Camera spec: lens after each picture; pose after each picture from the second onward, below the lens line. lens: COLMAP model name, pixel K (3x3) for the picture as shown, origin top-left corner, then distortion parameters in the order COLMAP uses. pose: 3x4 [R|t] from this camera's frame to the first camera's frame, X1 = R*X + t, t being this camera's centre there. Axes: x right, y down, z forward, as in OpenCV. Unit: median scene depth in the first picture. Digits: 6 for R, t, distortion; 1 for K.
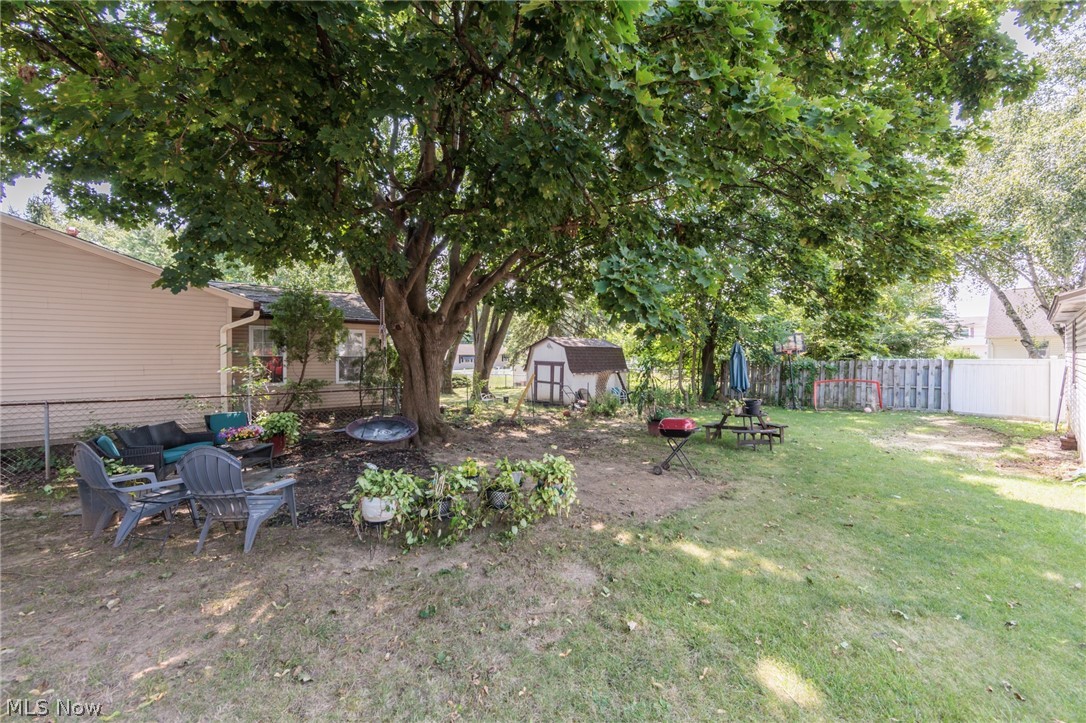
lens RADIAL K [[427.9, 0, 541.4], [0, 427.9, 362.3], [0, 0, 1]] dist [-0.003589, -0.000228]
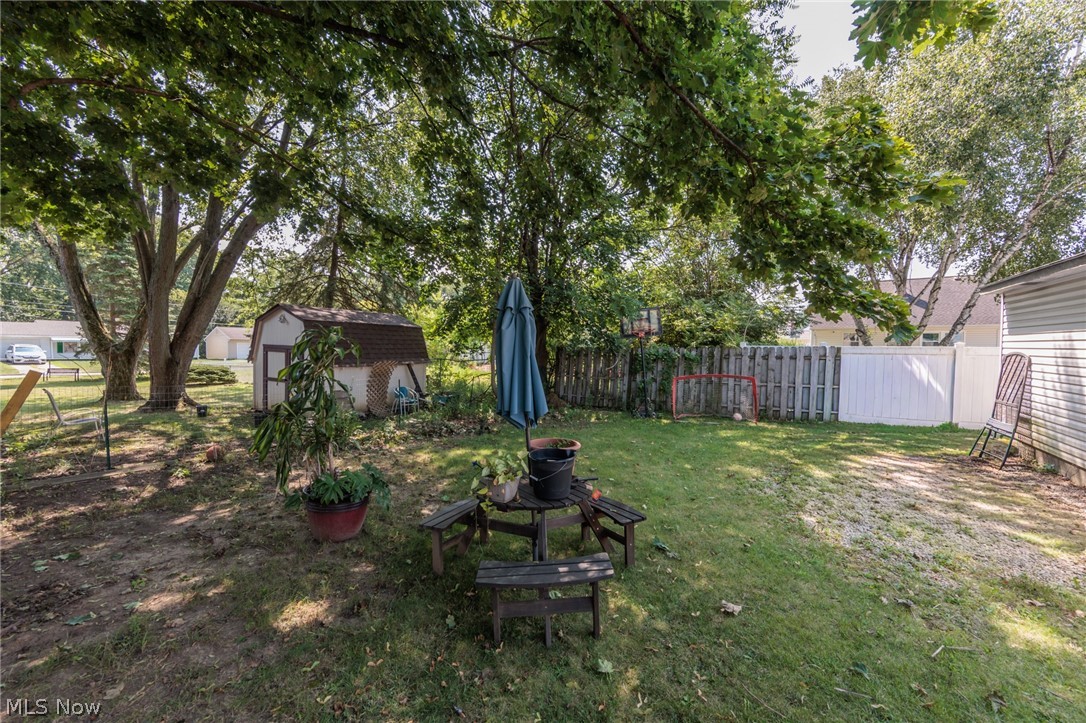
lens RADIAL K [[427.9, 0, 541.5], [0, 427.9, 360.1], [0, 0, 1]] dist [-0.003589, -0.000228]
pose [[0.954097, 0.000633, 0.299498, 0.216093], [-0.007282, 0.999751, 0.021086, 0.003346], [-0.299410, -0.022299, 0.953864, 0.382533]]
